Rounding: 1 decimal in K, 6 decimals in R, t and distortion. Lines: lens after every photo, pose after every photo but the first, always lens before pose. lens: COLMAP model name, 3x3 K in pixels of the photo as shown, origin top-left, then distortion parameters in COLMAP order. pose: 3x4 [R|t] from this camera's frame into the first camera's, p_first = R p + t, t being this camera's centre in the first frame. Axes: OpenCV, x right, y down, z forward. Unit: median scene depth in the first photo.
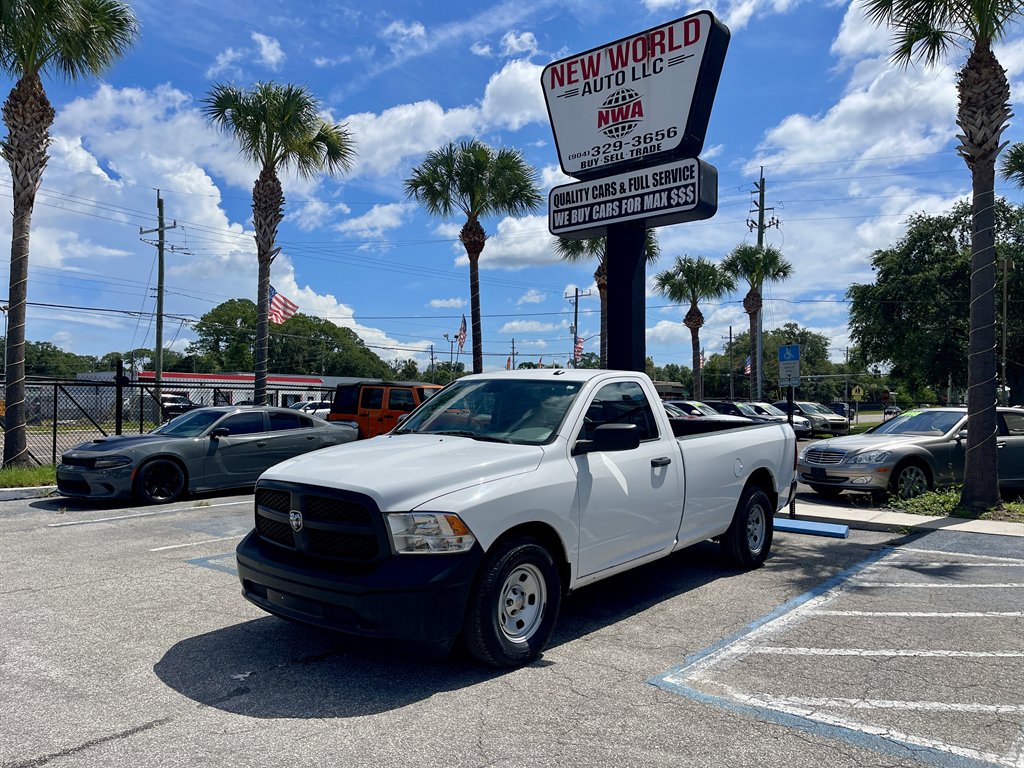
lens RADIAL K [[771.1, 0, 513.7], [0, 771.1, 390.7], [0, 0, 1]] dist [0.088440, -0.117900]
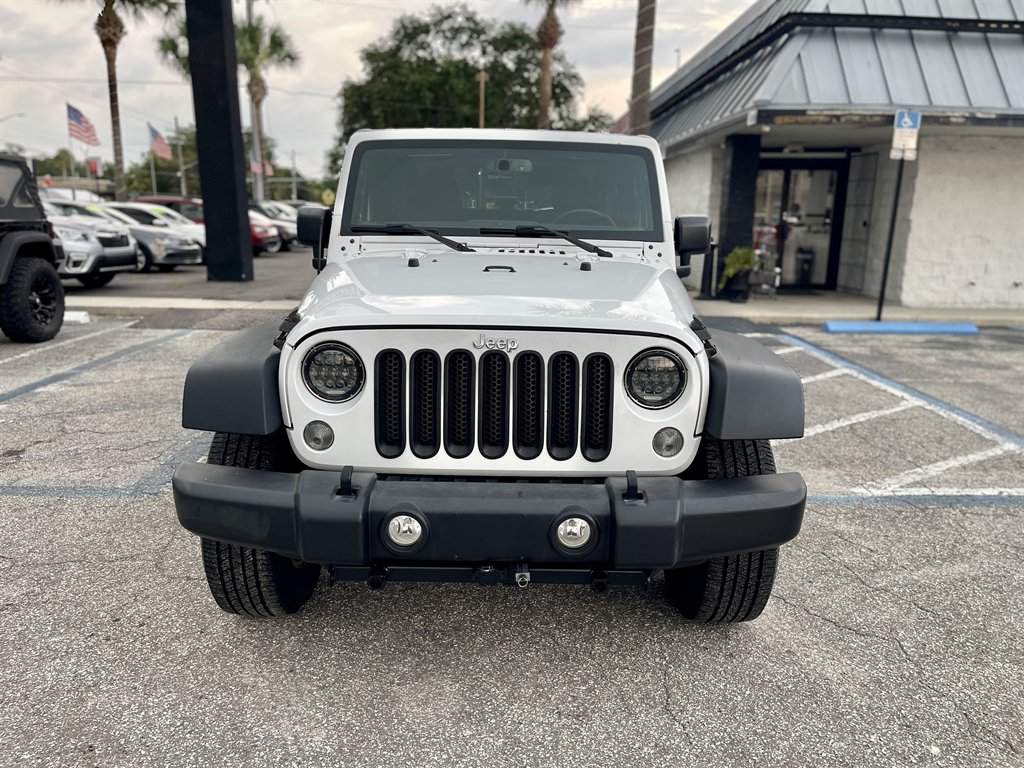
lens RADIAL K [[771.1, 0, 514.2], [0, 771.1, 391.6], [0, 0, 1]] dist [0.088440, -0.117900]
pose [[0.770106, -0.139338, 0.622513, -0.422856], [-0.016169, 0.971276, 0.237404, 0.035778], [-0.637712, -0.192891, 0.745732, 0.396791]]
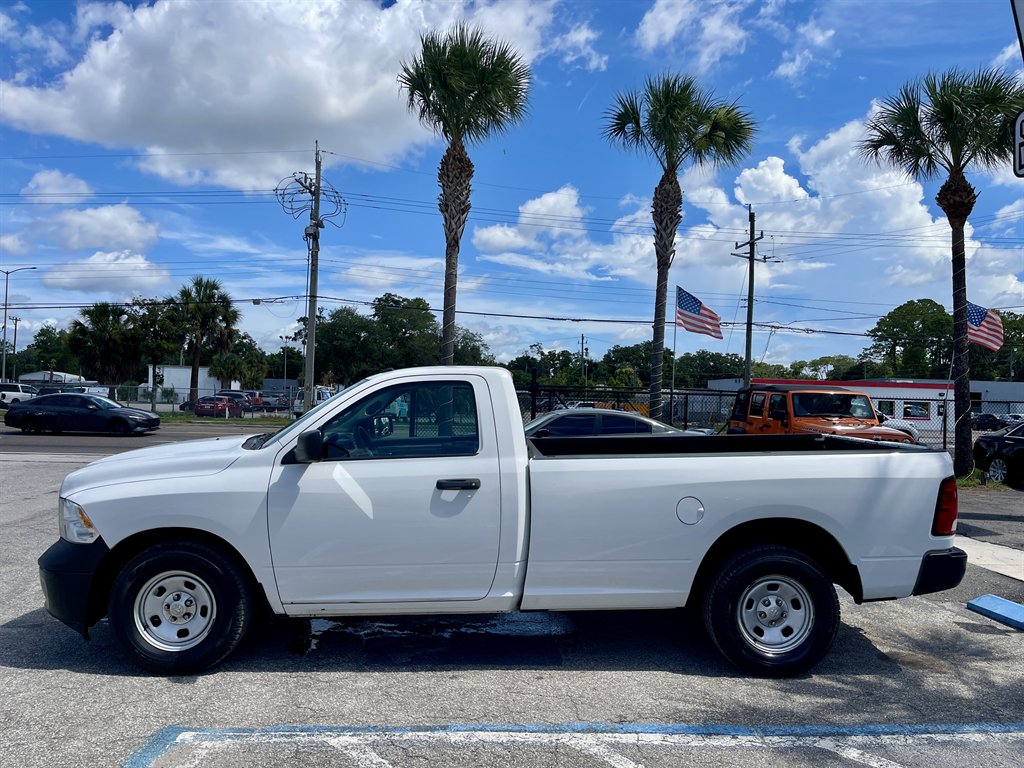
lens RADIAL K [[771.1, 0, 513.3], [0, 771.1, 390.8], [0, 0, 1]] dist [0.088440, -0.117900]
pose [[0.664720, 0.001865, -0.747091, 0.766118], [-0.008503, 0.999951, -0.005069, 0.002667], [0.747045, 0.009722, 0.664703, 0.507147]]
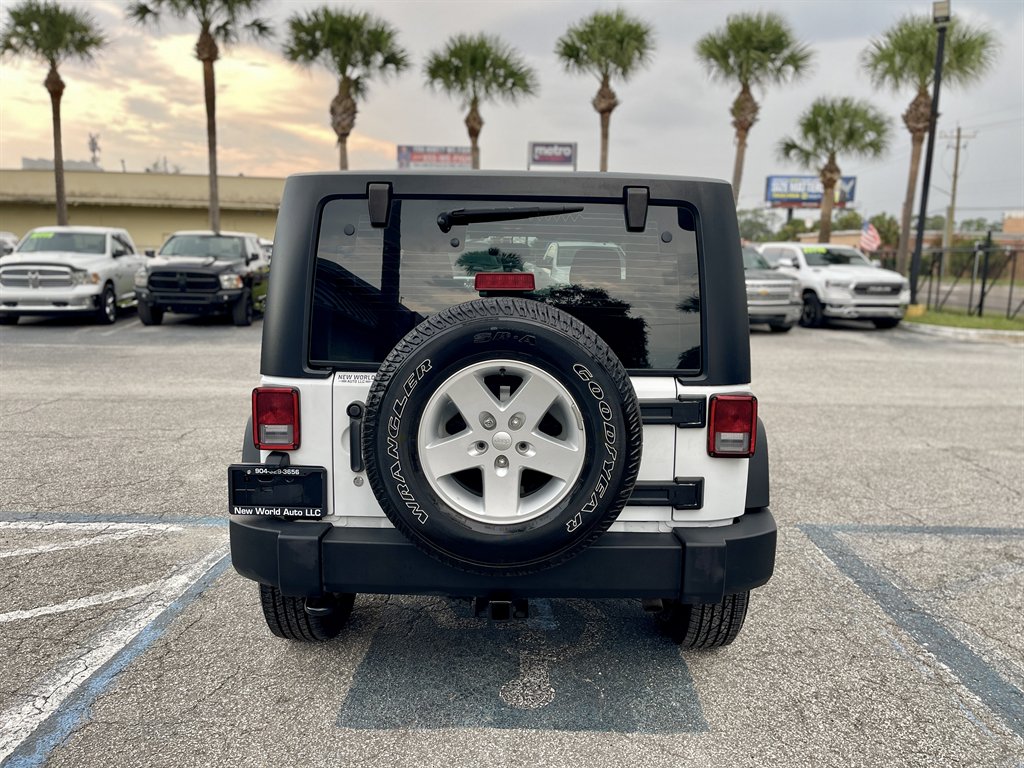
lens RADIAL K [[771.1, 0, 512.4], [0, 771.1, 387.4], [0, 0, 1]] dist [0.088440, -0.117900]
pose [[-0.777785, 0.082965, -0.623031, 0.393682], [-0.016604, 0.988192, 0.152320, 0.027886], [0.628312, 0.128817, -0.767223, 1.408417]]
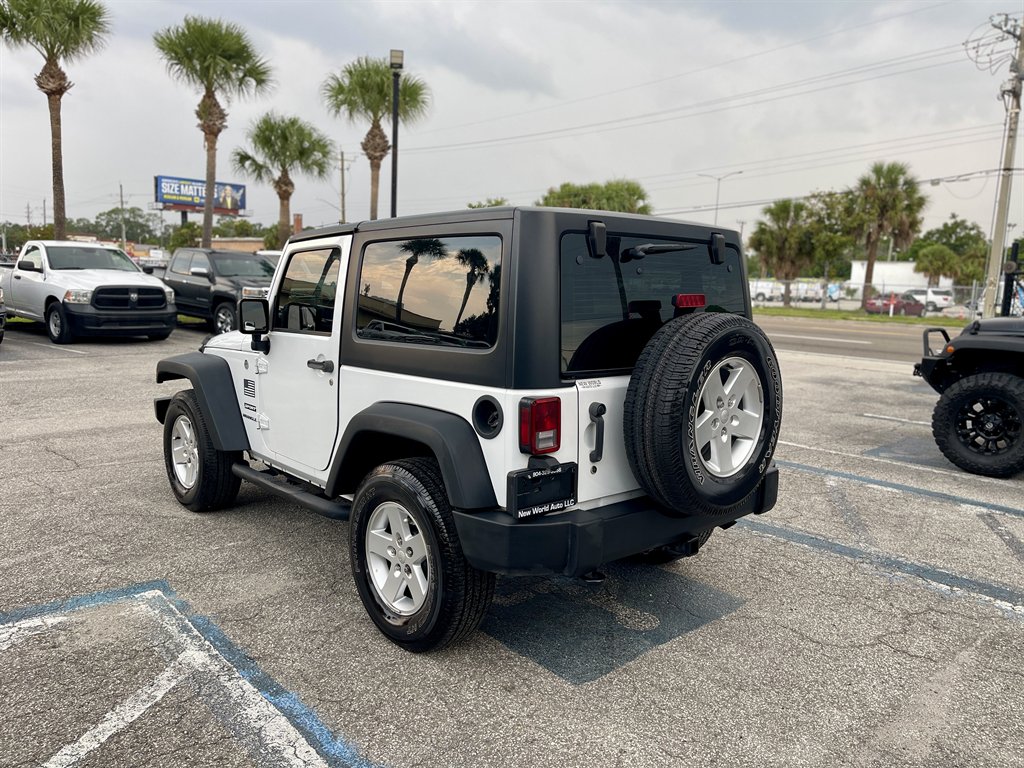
lens RADIAL K [[771.1, 0, 510.6], [0, 771.1, 389.1], [0, 0, 1]] dist [0.088440, -0.117900]
pose [[-0.146180, 0.130280, -0.980642, 0.674363], [-0.021277, 0.990647, 0.134781, 0.025807], [0.989029, 0.040567, -0.142041, 1.076016]]
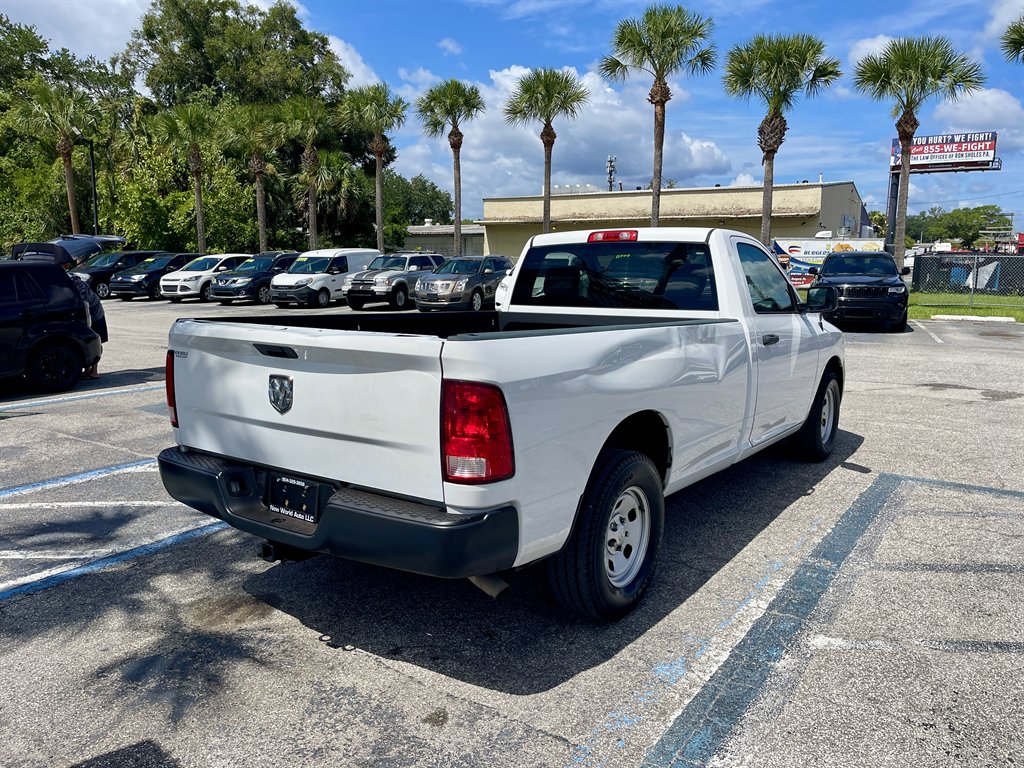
lens RADIAL K [[771.1, 0, 511.3], [0, 771.1, 393.7], [0, 0, 1]] dist [0.088440, -0.117900]
pose [[-0.997188, 0.004769, -0.074783, 0.267346], [-0.007410, 0.986806, 0.161735, 0.012932], [0.074567, 0.161834, -0.983997, 1.939139]]
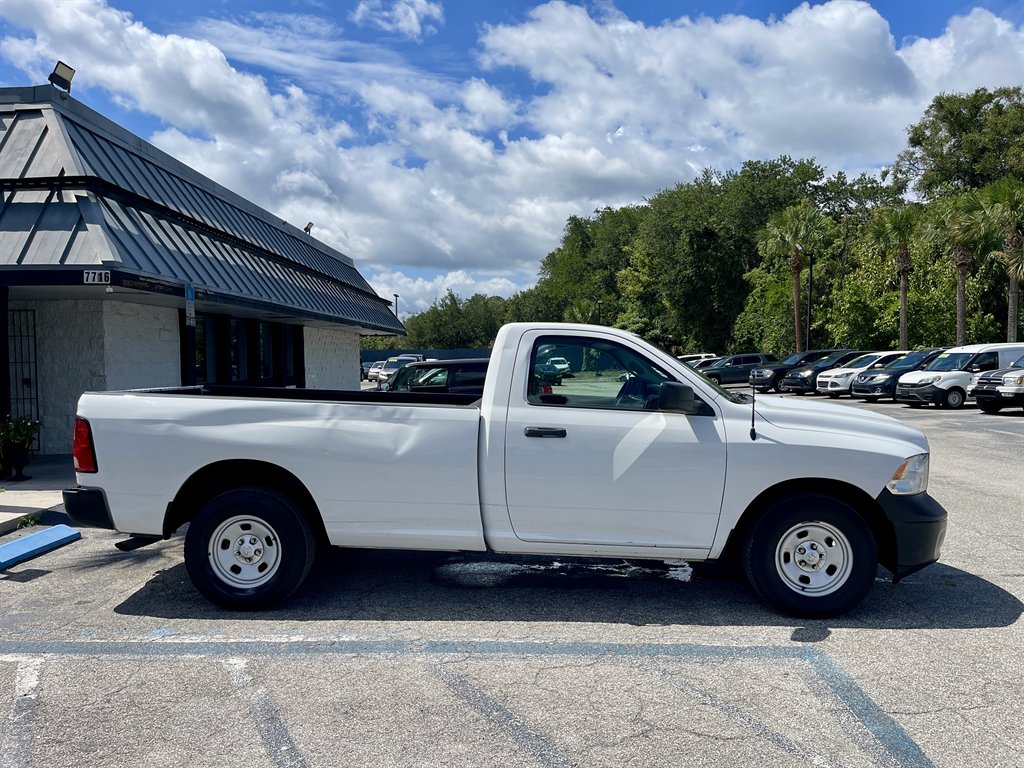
lens RADIAL K [[771.1, 0, 510.3], [0, 771.1, 386.0], [0, 0, 1]] dist [0.088440, -0.117900]
pose [[-0.608987, -0.035223, 0.792398, -0.652281], [-0.009468, 0.999265, 0.037142, 0.009606], [-0.793124, 0.015116, -0.608873, 1.660824]]
